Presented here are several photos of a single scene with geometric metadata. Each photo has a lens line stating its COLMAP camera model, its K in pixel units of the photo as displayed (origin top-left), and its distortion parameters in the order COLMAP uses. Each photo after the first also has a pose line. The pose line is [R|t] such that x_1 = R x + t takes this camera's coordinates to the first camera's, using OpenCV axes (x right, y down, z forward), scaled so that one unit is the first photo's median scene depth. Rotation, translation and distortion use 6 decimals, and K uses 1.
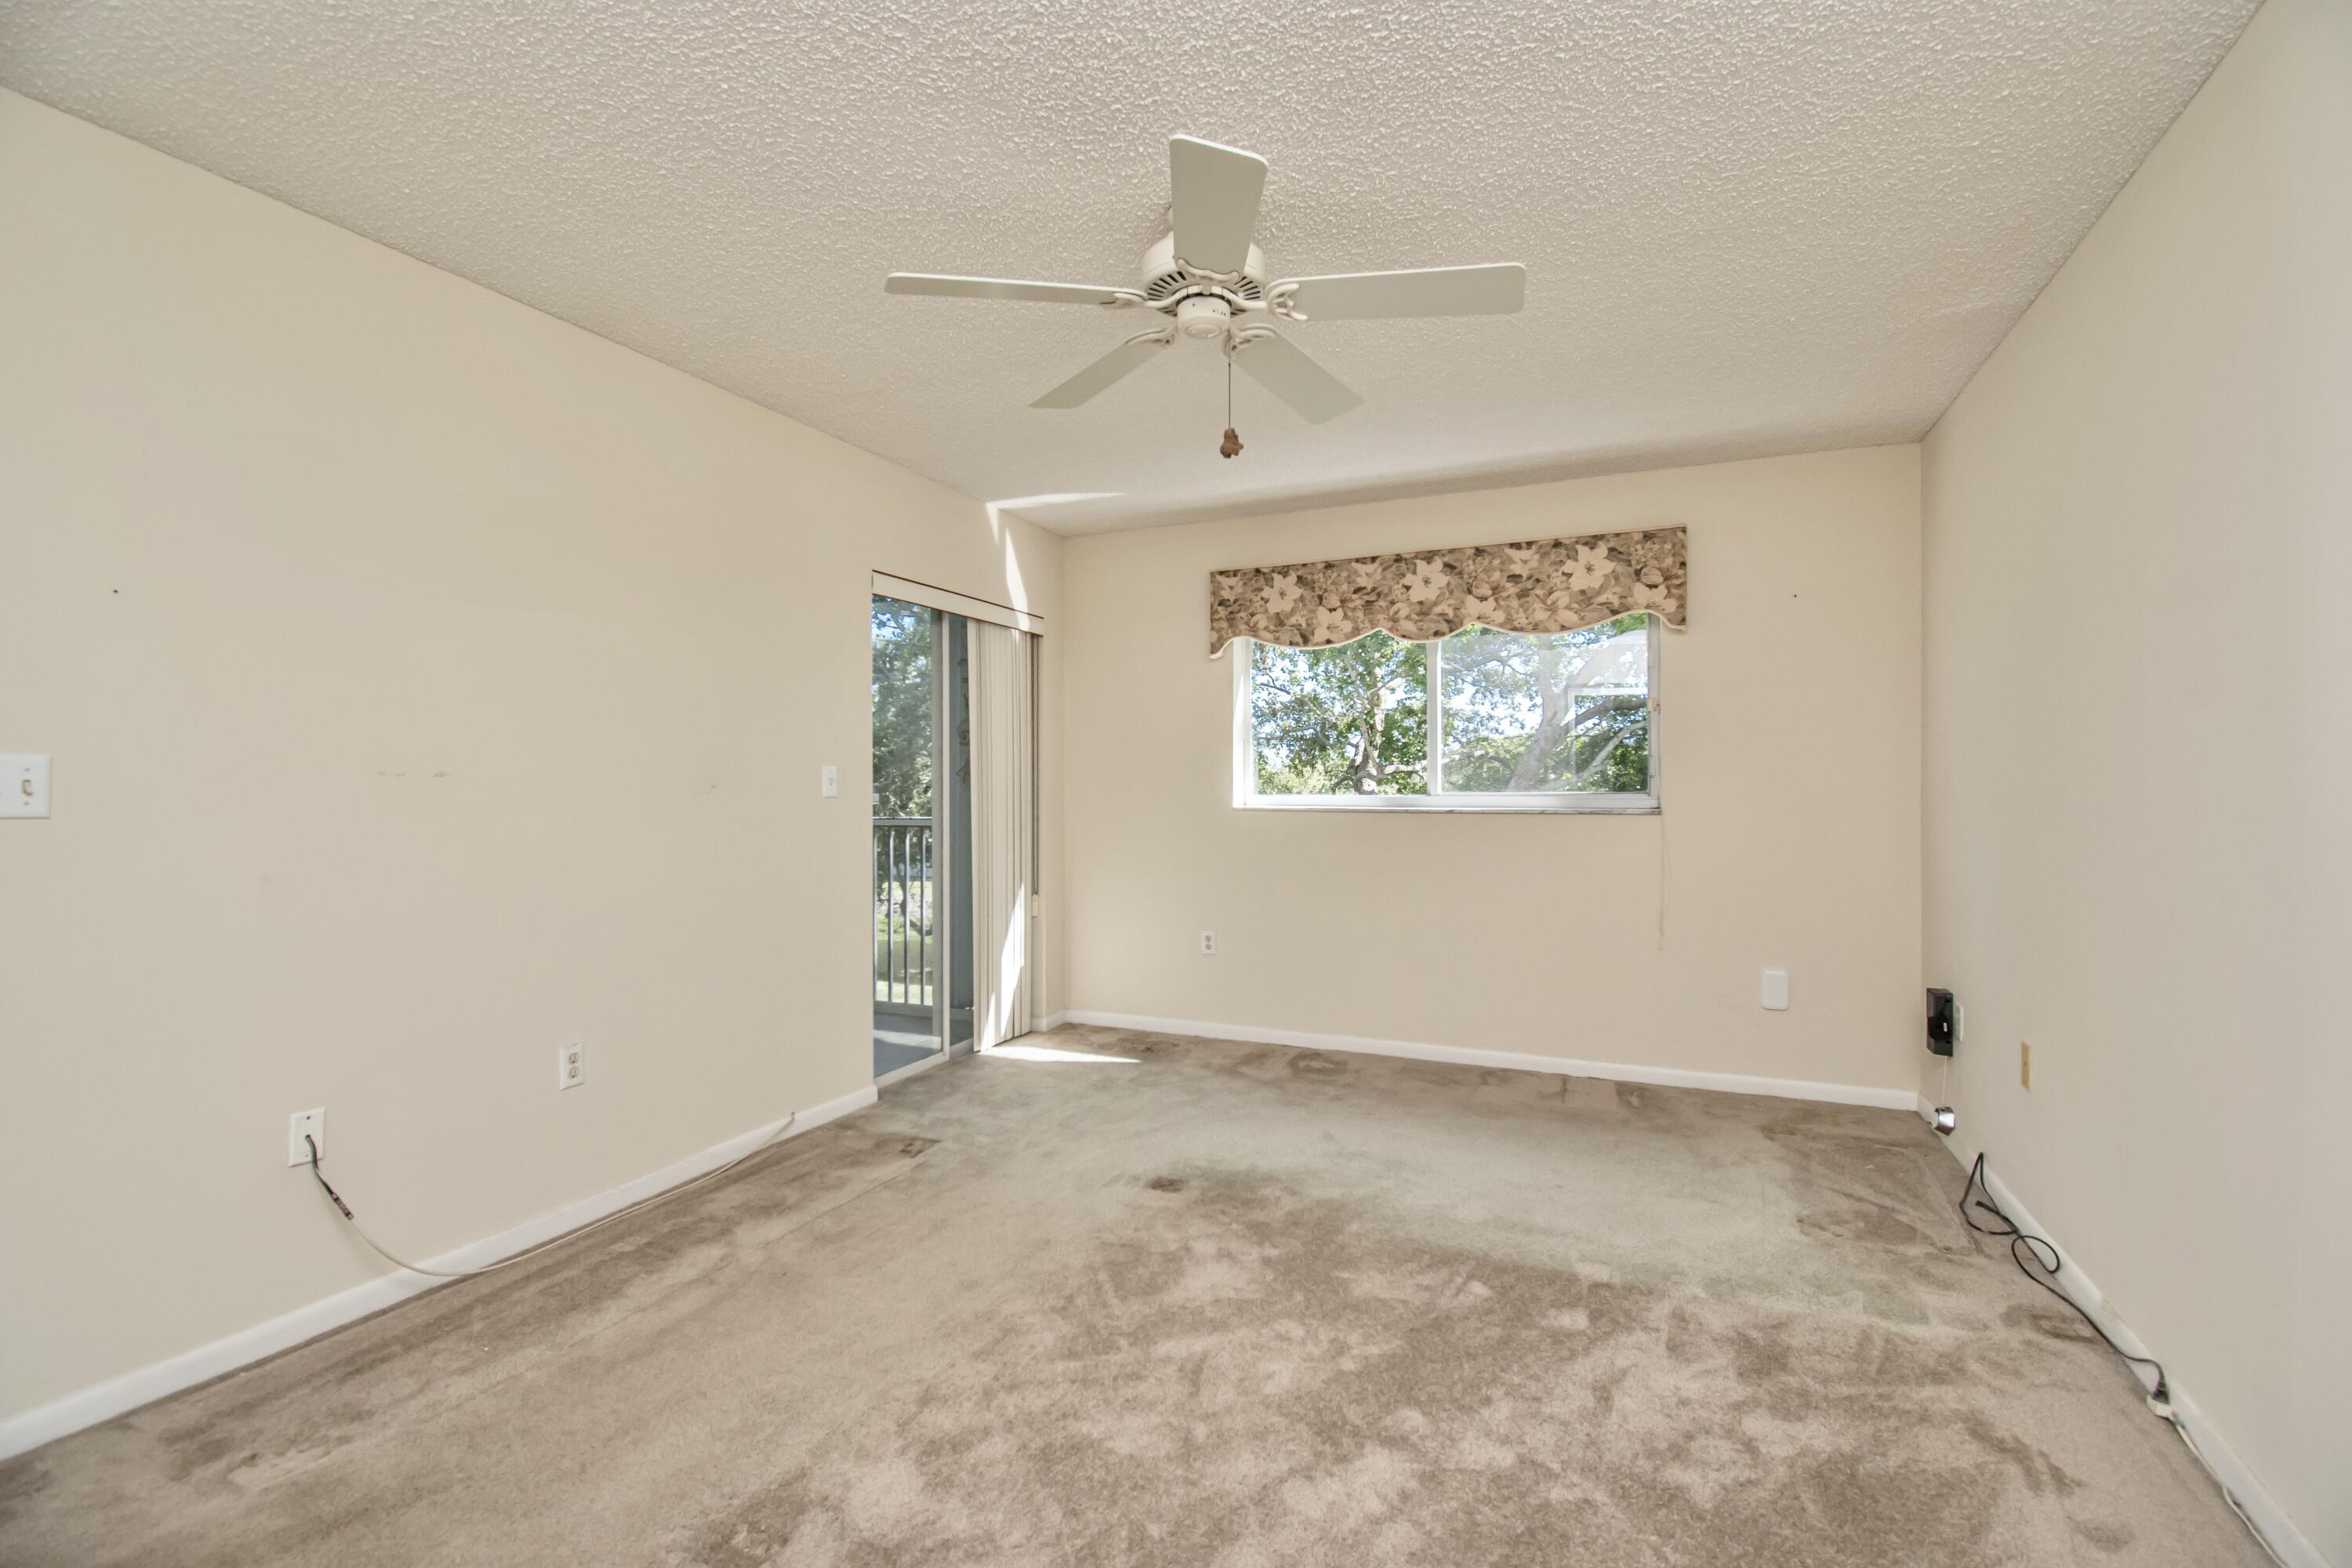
lens RADIAL K [[1049.9, 0, 1194.2], [0, 1049.9, 789.0], [0, 0, 1]] dist [0.004037, -0.018695]
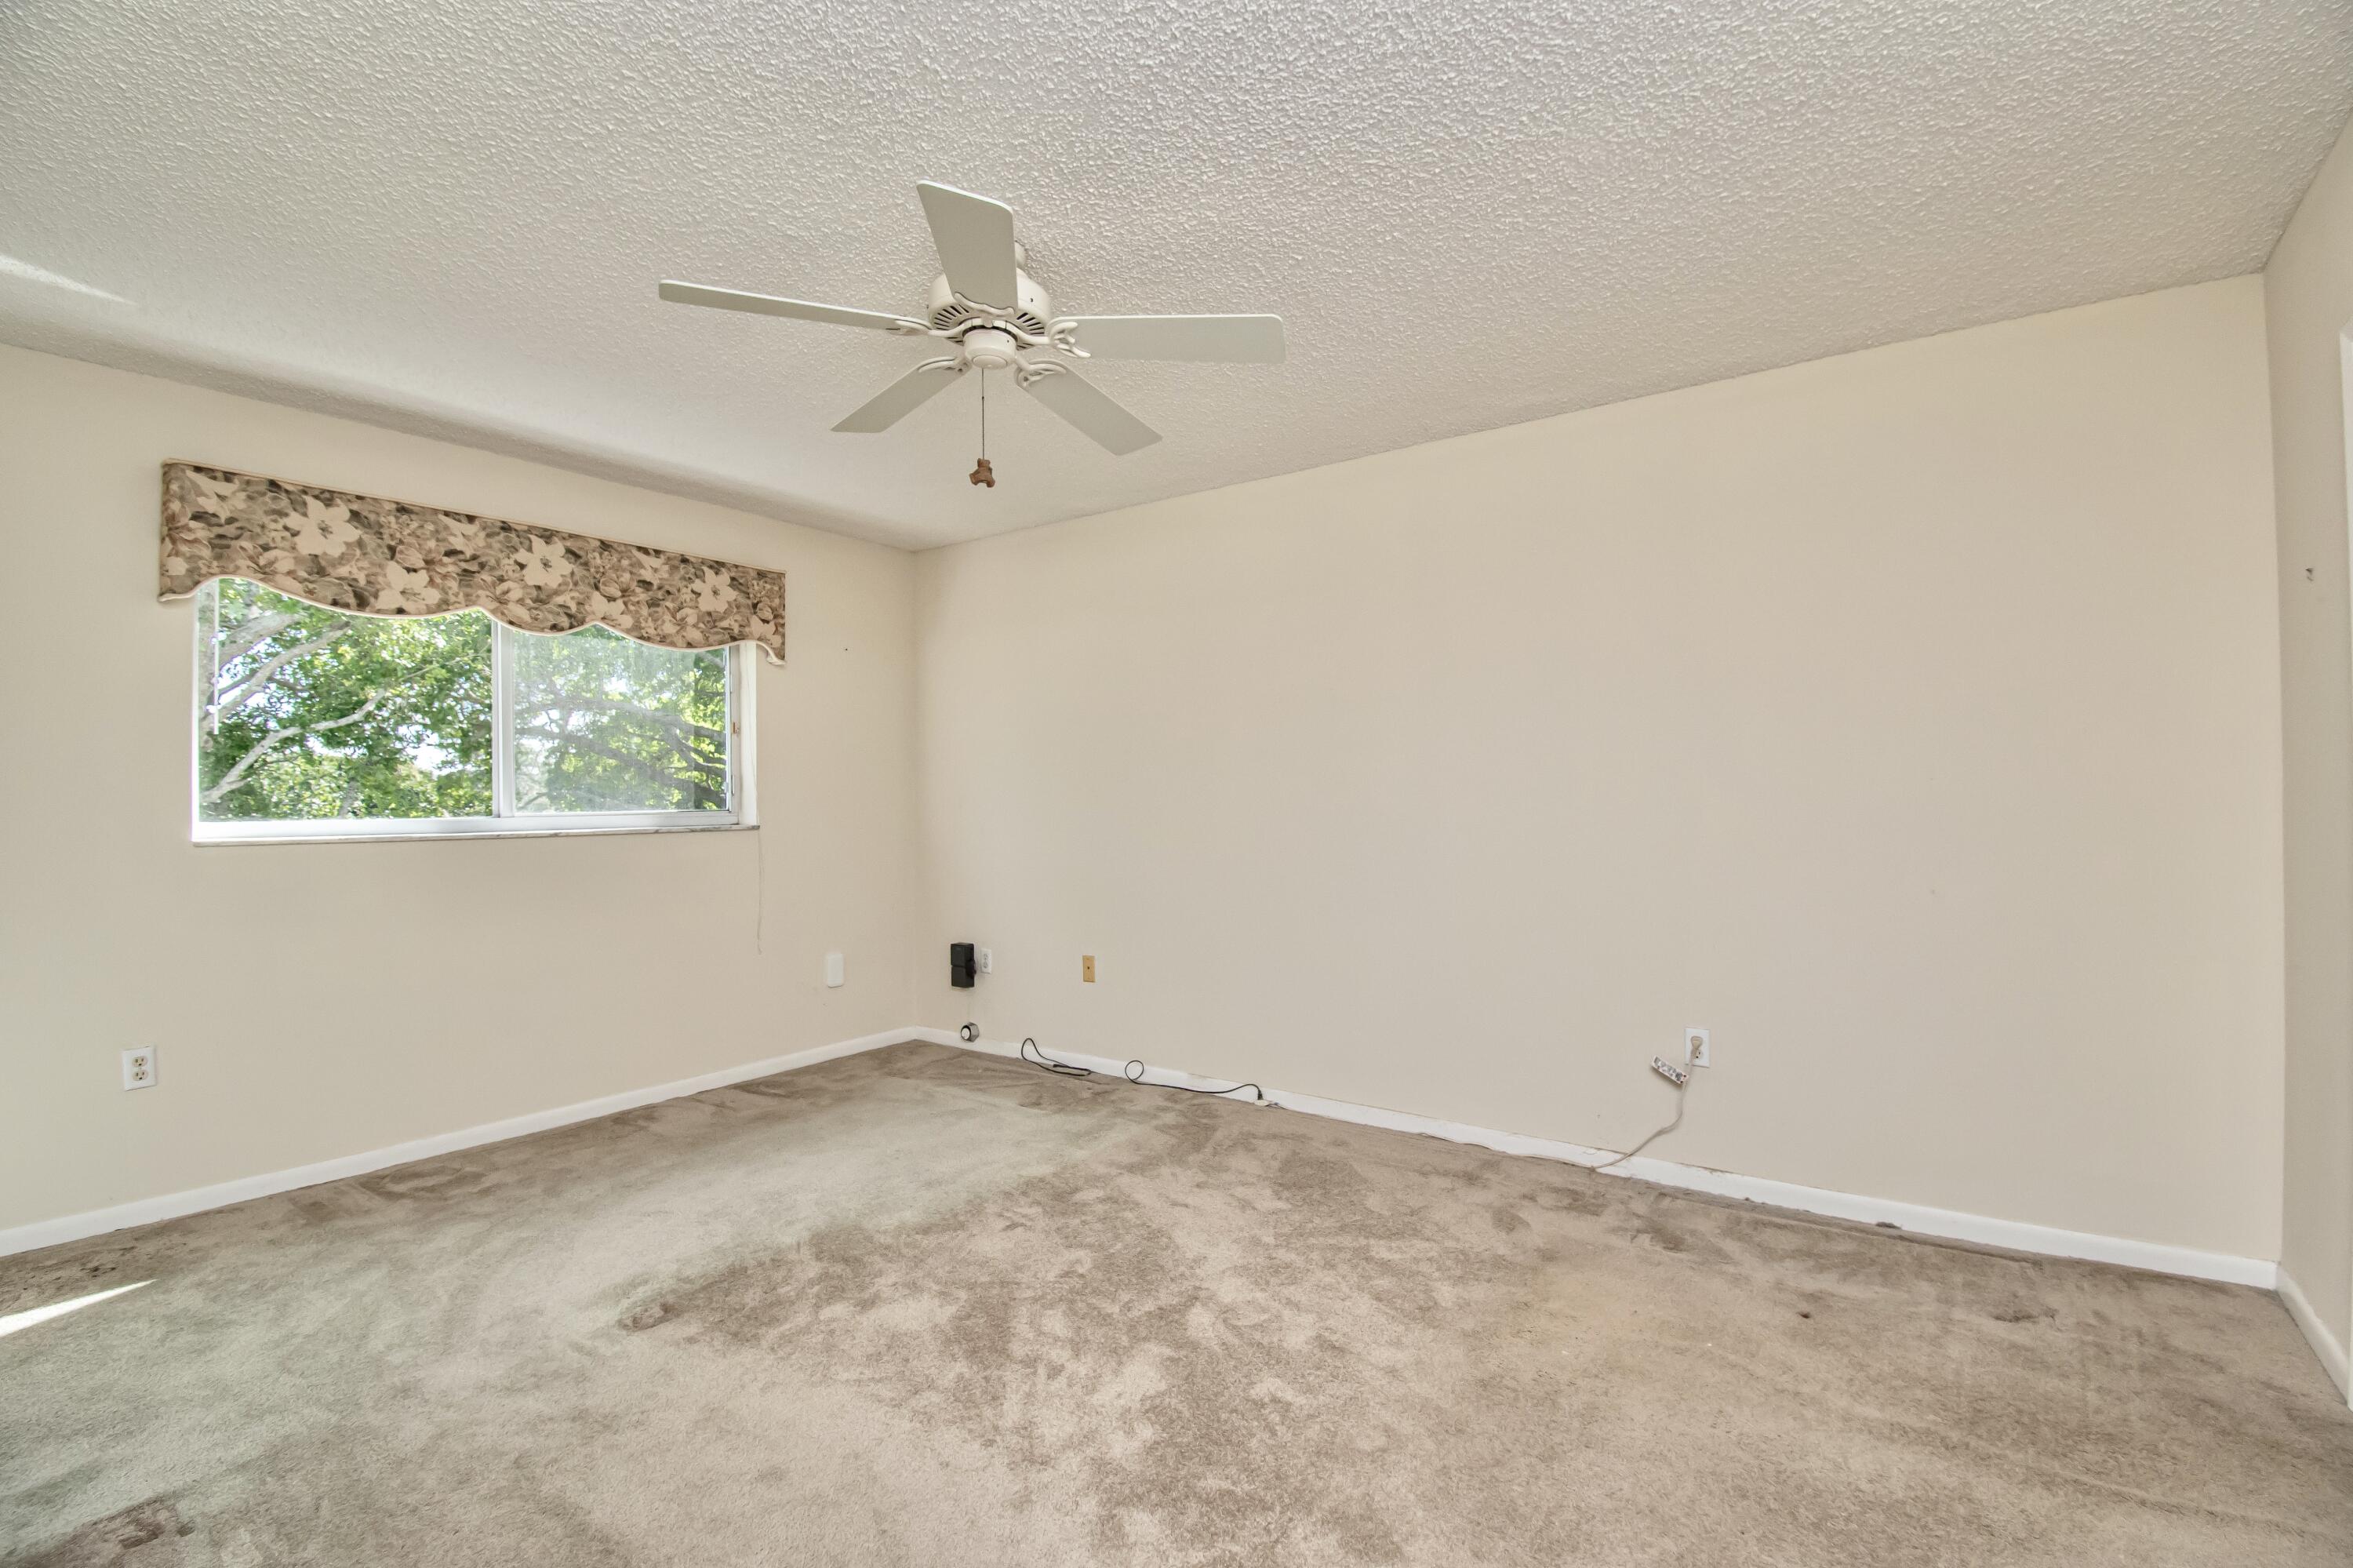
lens RADIAL K [[1050.4, 0, 1194.7], [0, 1050.4, 789.0], [0, 0, 1]] dist [0.004037, -0.018695]
pose [[0.185175, 0.010278, 0.982652, -0.530059], [0.015075, 0.999798, -0.013298, 0.003697], [-0.982590, 0.017276, 0.184983, 0.340167]]
